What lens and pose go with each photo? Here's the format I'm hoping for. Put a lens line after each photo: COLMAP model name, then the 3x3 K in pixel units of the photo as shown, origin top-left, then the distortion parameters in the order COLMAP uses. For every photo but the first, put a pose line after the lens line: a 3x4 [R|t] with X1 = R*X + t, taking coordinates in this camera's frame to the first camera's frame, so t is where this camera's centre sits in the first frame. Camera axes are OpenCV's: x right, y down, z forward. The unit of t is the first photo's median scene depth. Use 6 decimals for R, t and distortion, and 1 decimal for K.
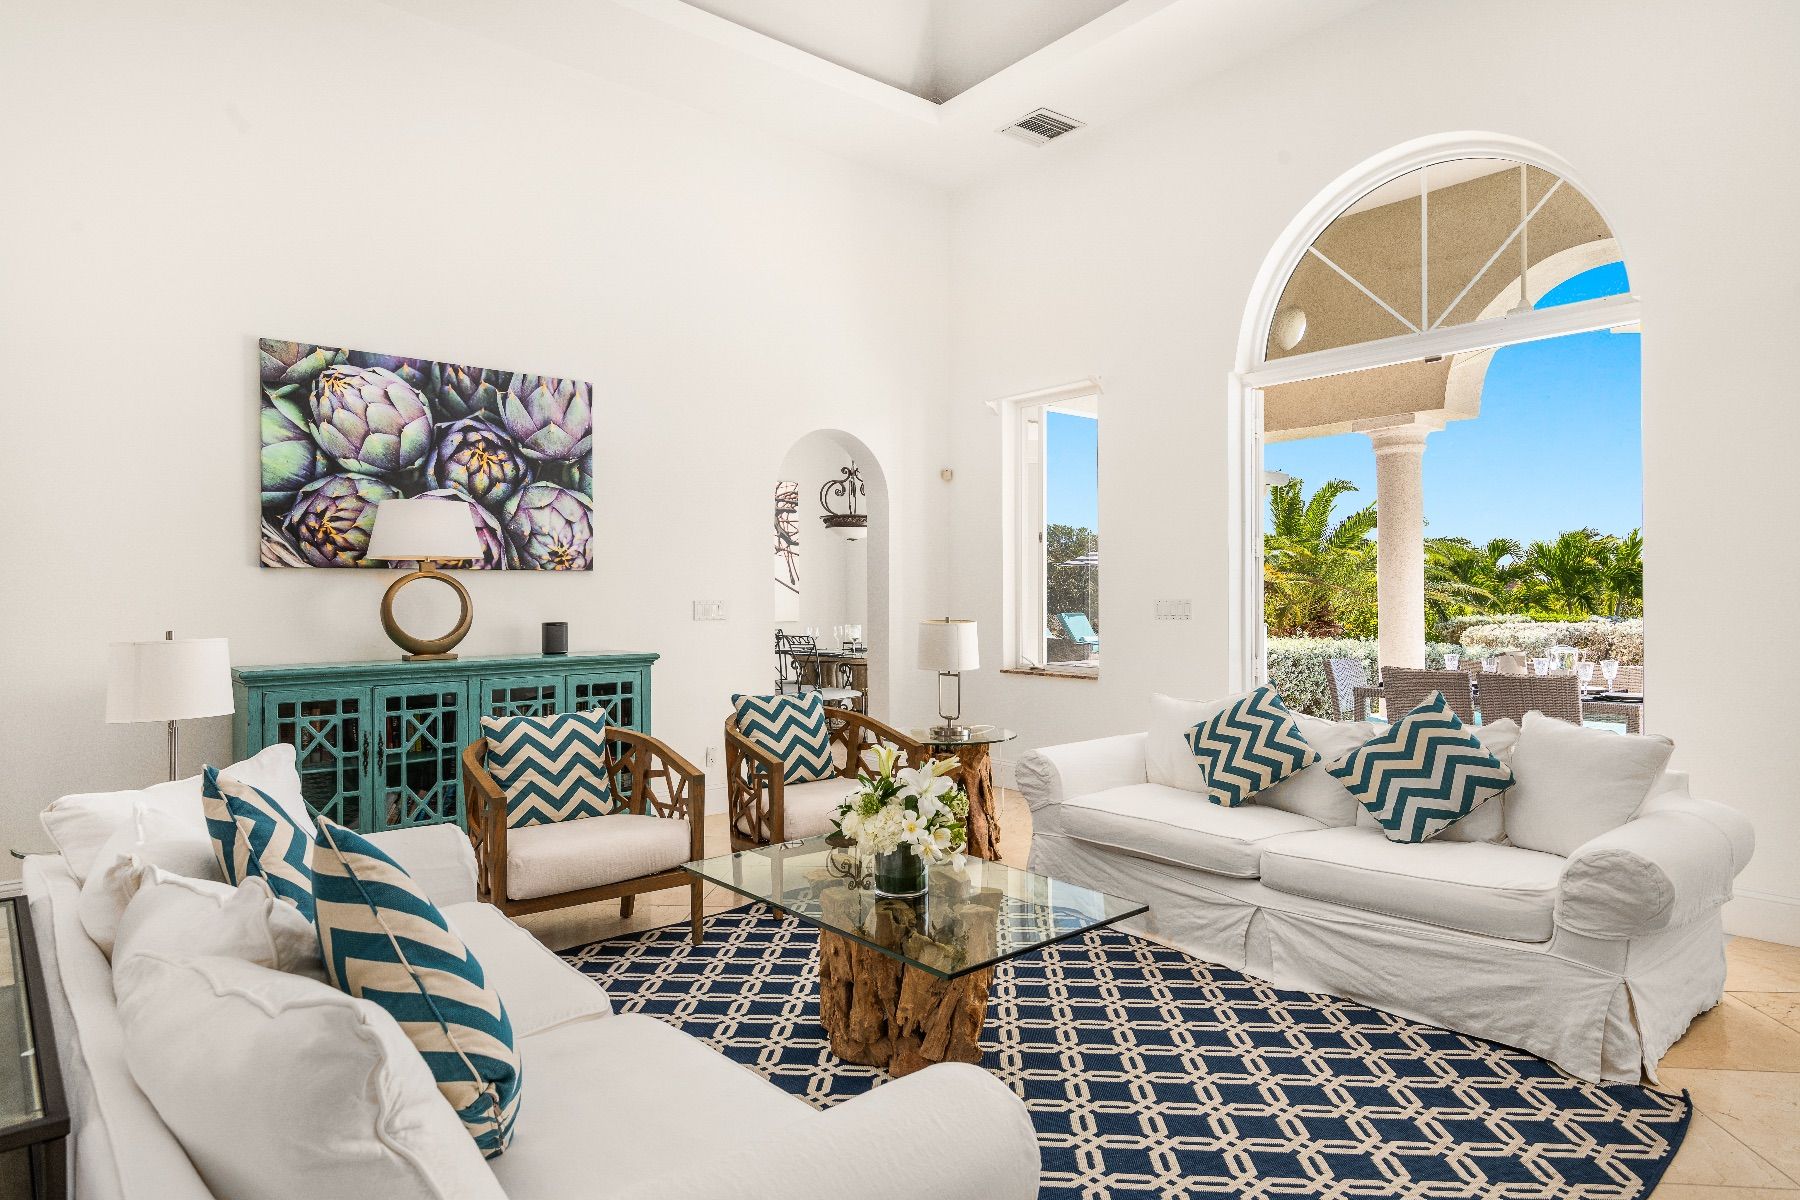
lens RADIAL K [[1063.7, 0, 897.8], [0, 1063.7, 596.1], [0, 0, 1]] dist [0.043595, -0.000841]
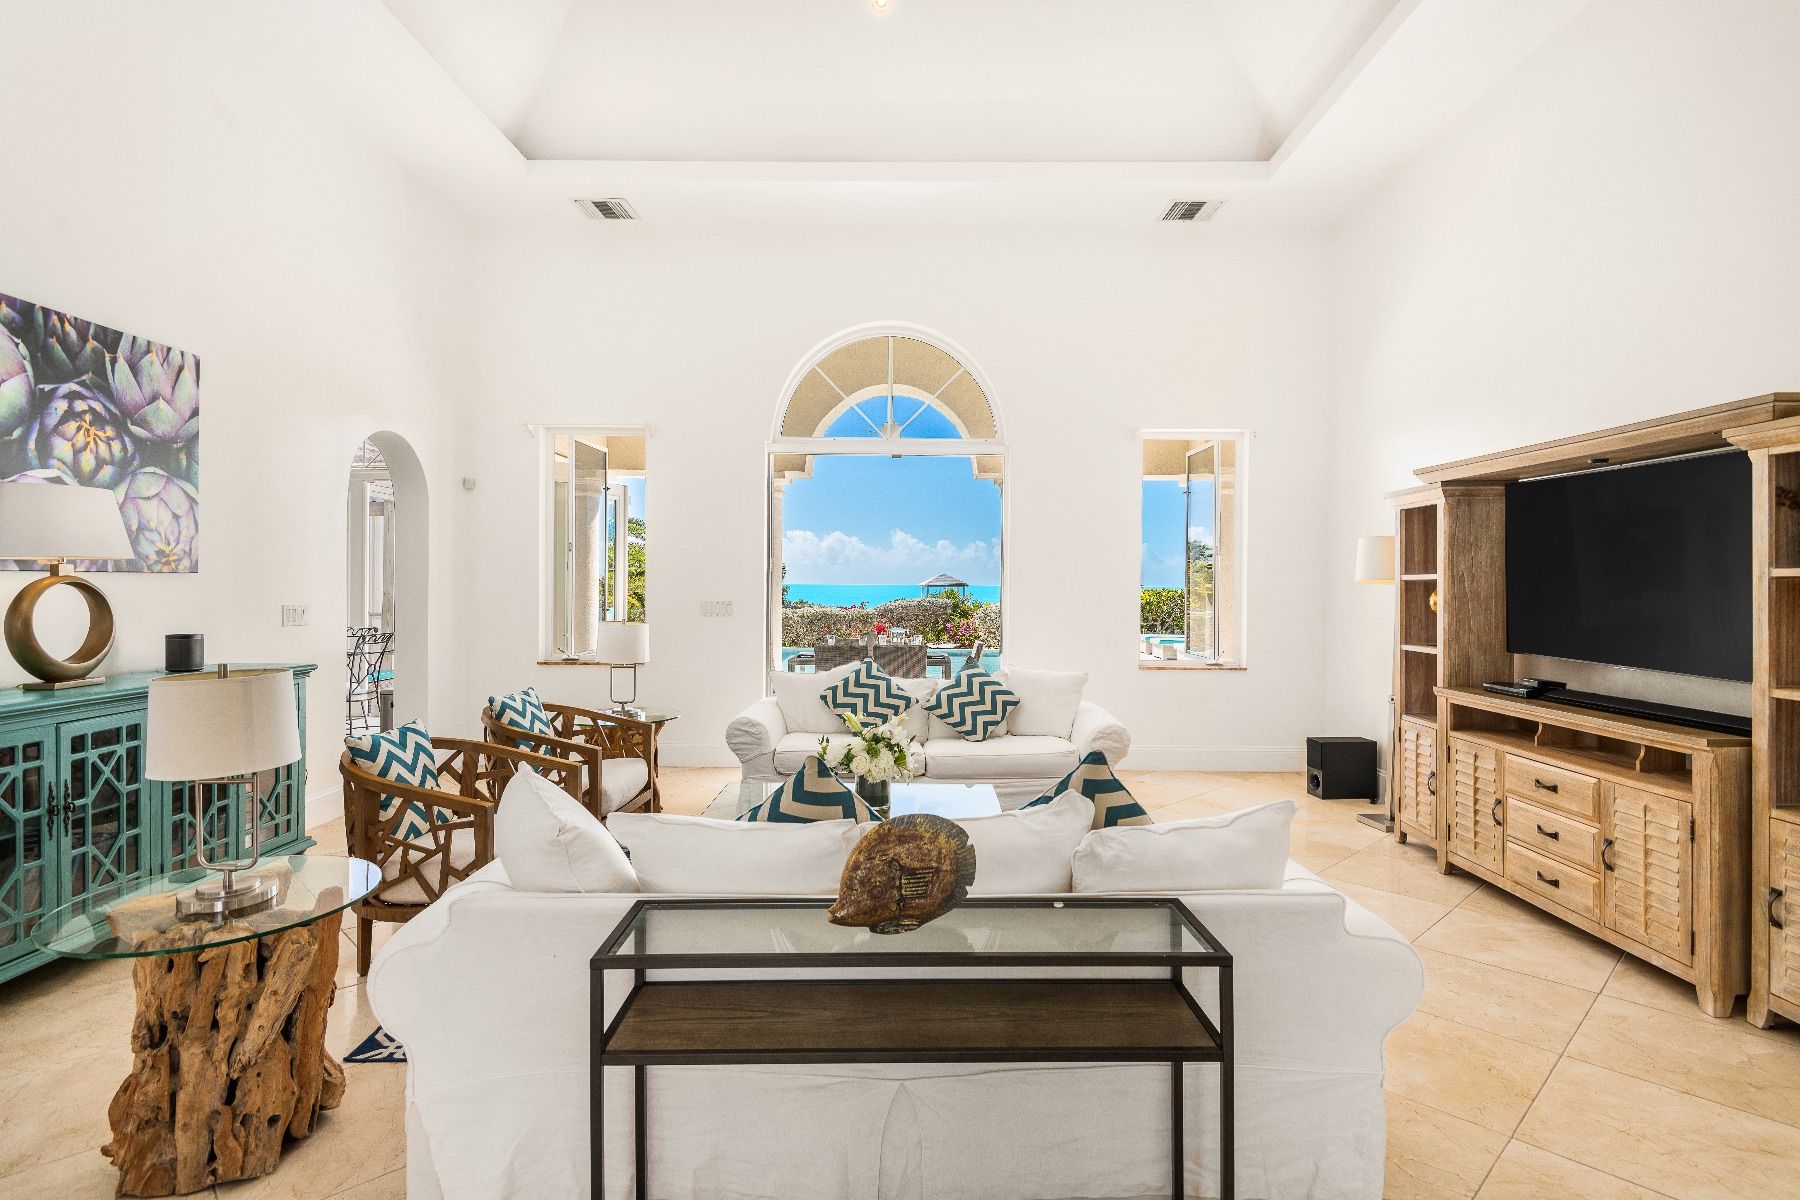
lens RADIAL K [[936.1, 0, 904.4], [0, 936.1, 596.8], [0, 0, 1]] dist [0.004269, -0.001484]
pose [[0.633611, -0.003789, 0.773642, -0.552184], [-0.007768, 0.999906, 0.011259, -0.018905], [-0.773612, -0.013144, 0.633523, 0.078888]]
